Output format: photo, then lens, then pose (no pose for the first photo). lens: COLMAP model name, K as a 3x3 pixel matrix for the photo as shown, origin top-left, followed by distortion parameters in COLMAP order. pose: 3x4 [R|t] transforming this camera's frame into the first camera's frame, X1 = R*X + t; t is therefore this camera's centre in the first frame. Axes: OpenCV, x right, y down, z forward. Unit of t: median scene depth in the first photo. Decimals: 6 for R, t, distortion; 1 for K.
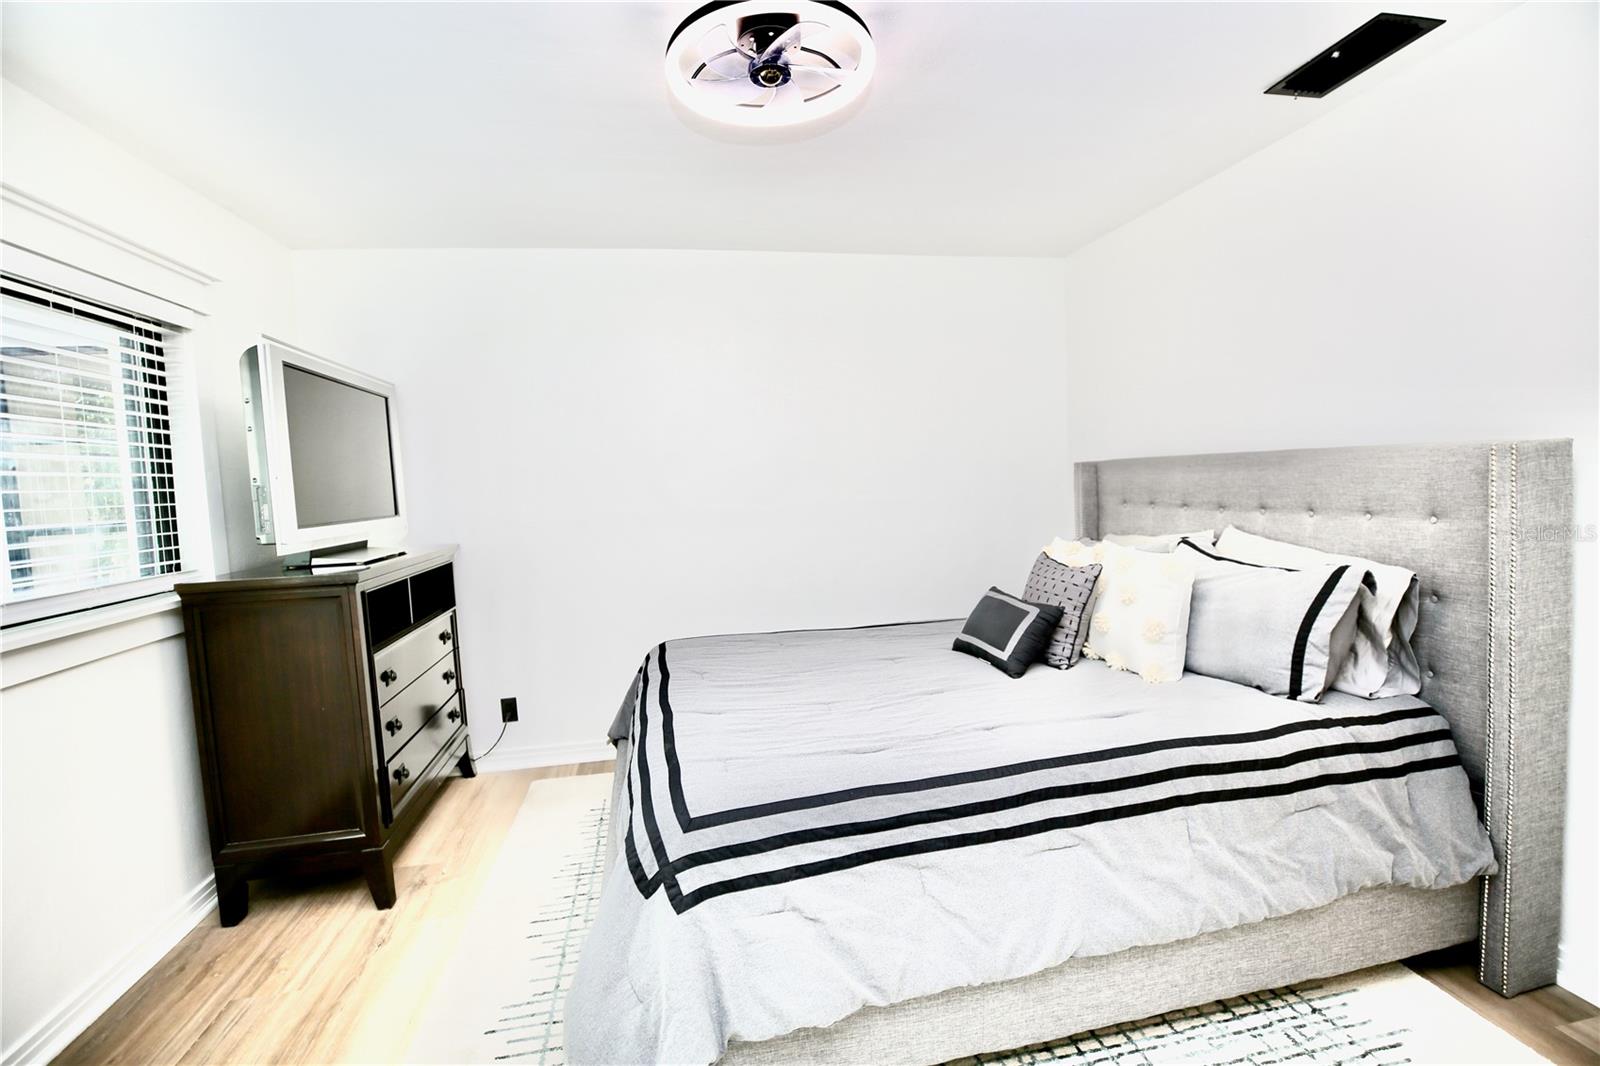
lens RADIAL K [[727.4, 0, 802.9], [0, 727.4, 533.0], [0, 0, 1]] dist [-0.017111, 0.001891]
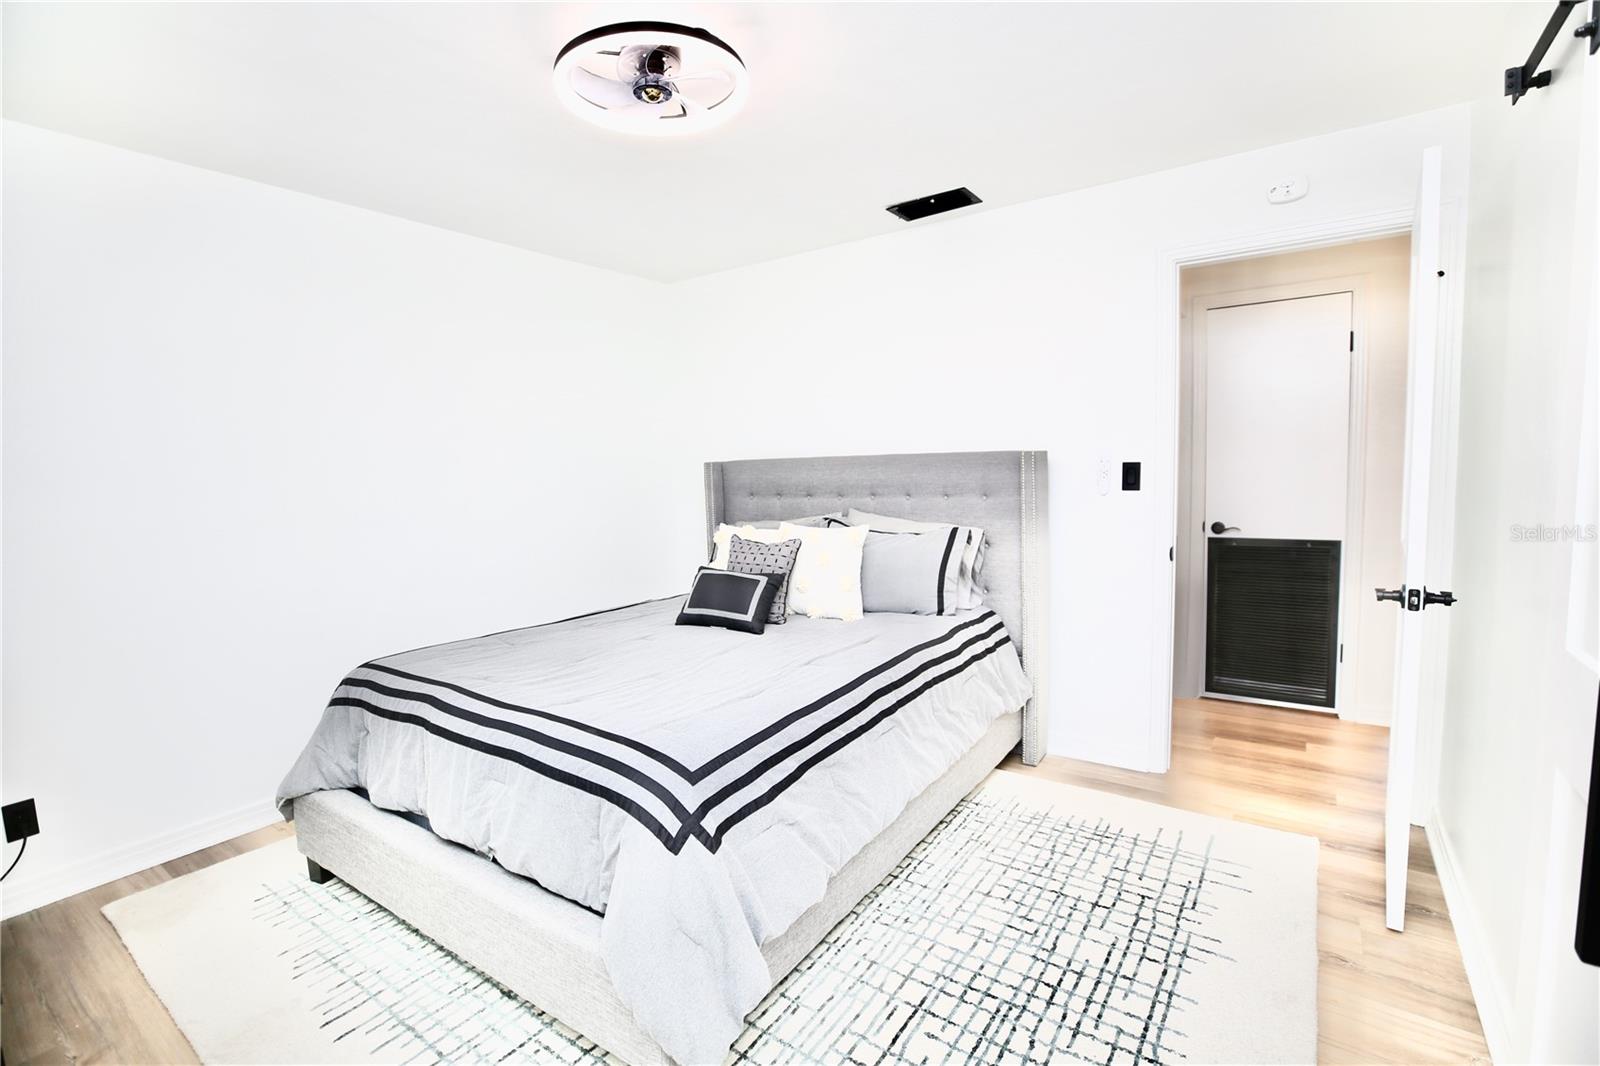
lens RADIAL K [[727.4, 0, 799.4], [0, 727.4, 531.3], [0, 0, 1]] dist [-0.017111, 0.001891]
pose [[0.730858, -0.041611, 0.681260, -0.535046], [0.049742, 0.998733, 0.007639, 0.022565], [-0.680714, 0.028305, 0.732002, 0.058342]]
